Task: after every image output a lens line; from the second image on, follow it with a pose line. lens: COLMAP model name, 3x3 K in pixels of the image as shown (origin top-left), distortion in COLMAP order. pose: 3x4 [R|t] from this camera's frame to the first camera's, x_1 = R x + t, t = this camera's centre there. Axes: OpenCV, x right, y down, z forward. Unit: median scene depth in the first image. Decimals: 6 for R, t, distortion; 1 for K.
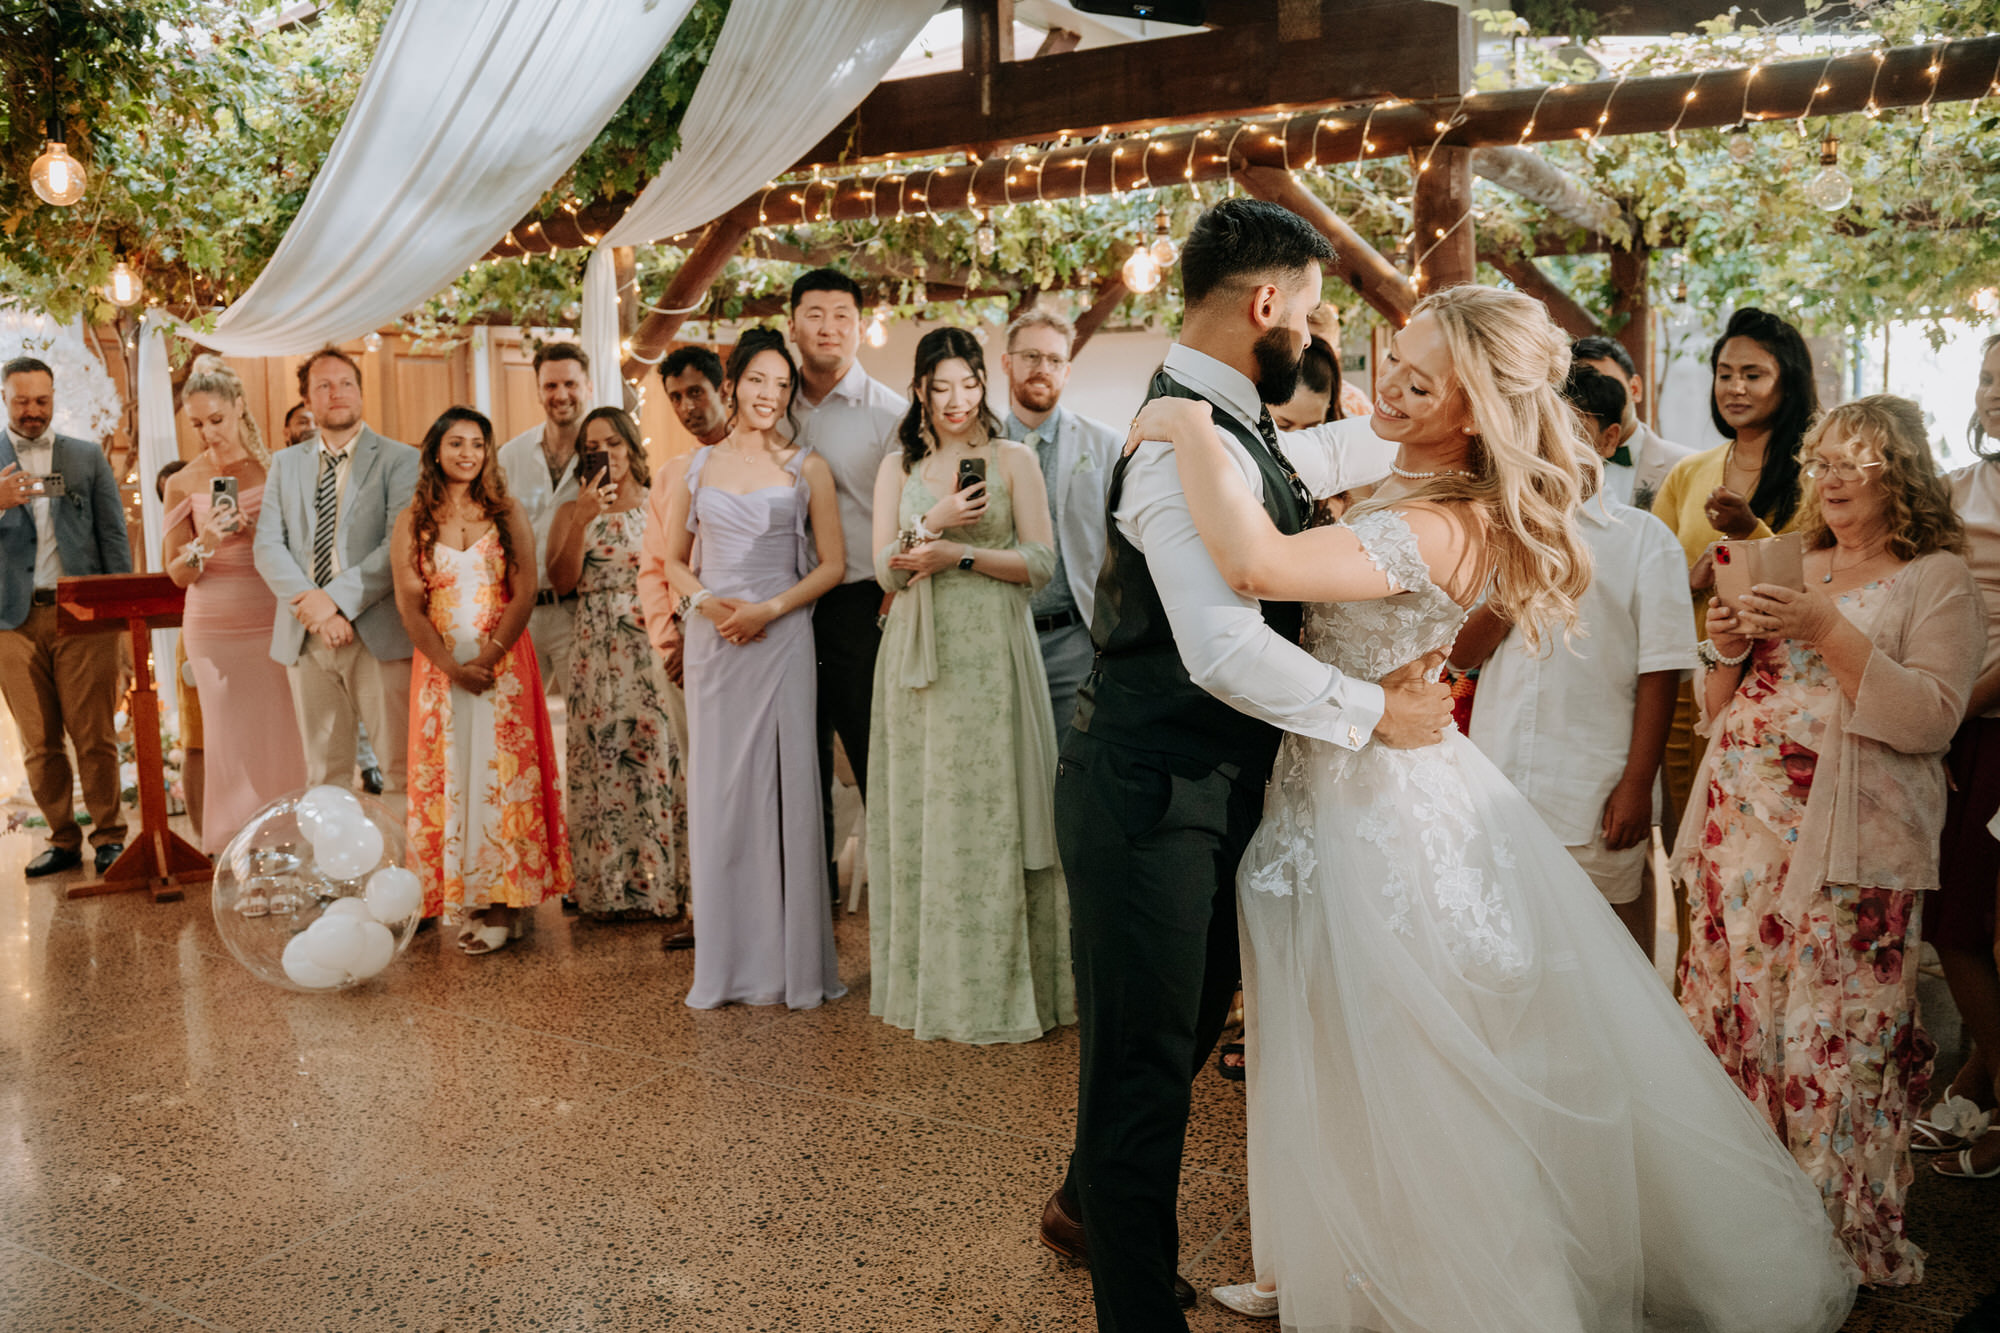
lens RADIAL K [[1677.2, 0, 1000.0], [0, 1677.2, 666.5], [0, 0, 1]] dist [-0.207970, 0.198748]
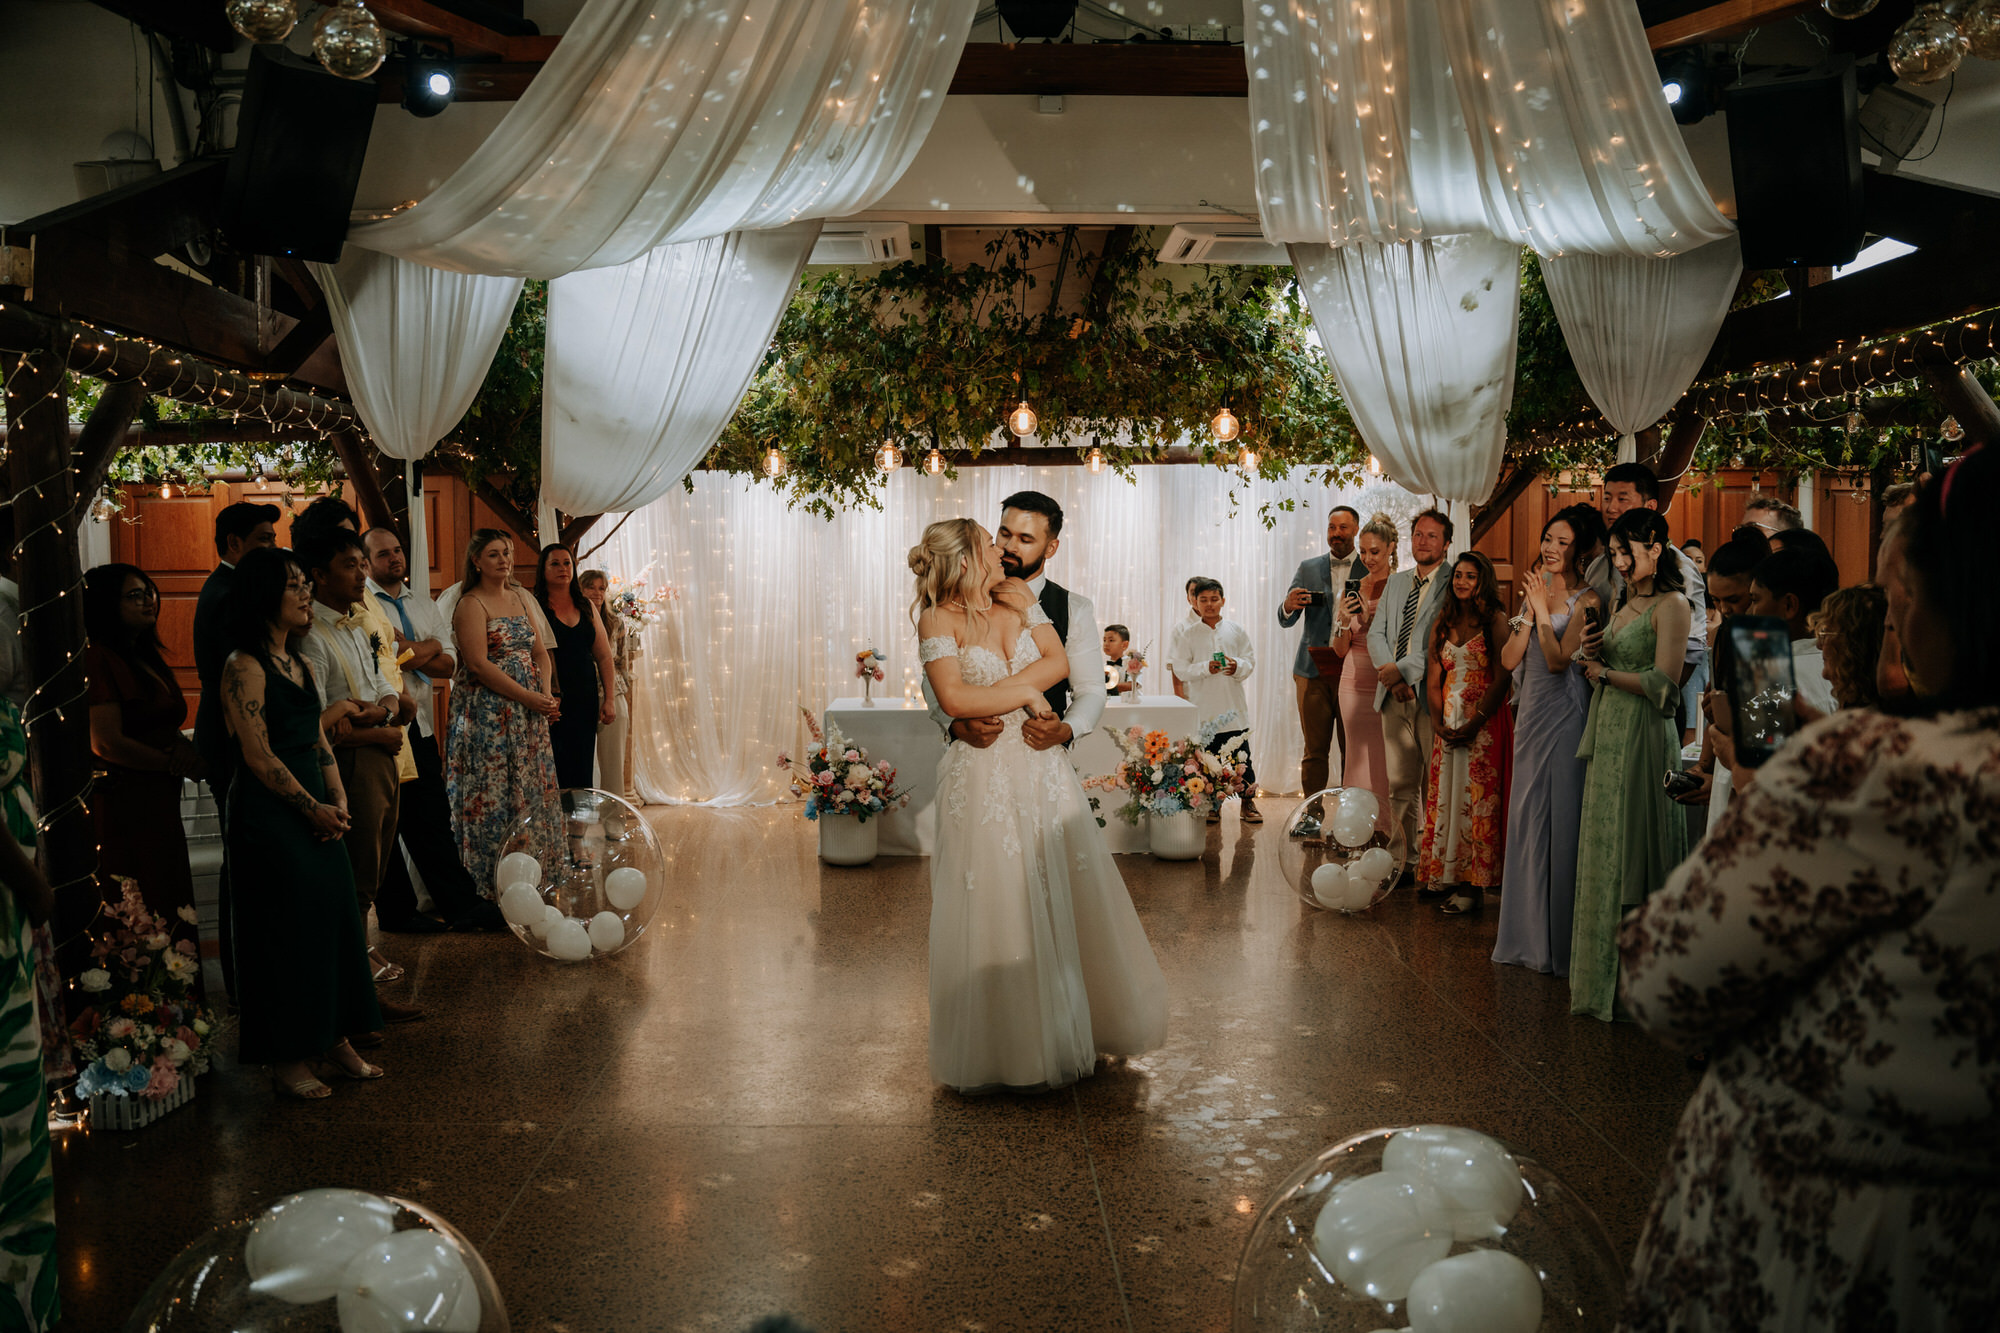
lens RADIAL K [[1644.6, 0, 1000.0], [0, 1644.6, 666.5], [0, 0, 1]] dist [-0.208273, 0.210056]
pose [[0.519786, 0.066179, -0.851729, 0.776358], [-0.107900, 0.994097, 0.011393, -0.026072], [0.847455, 0.085980, 0.523858, -0.149267]]
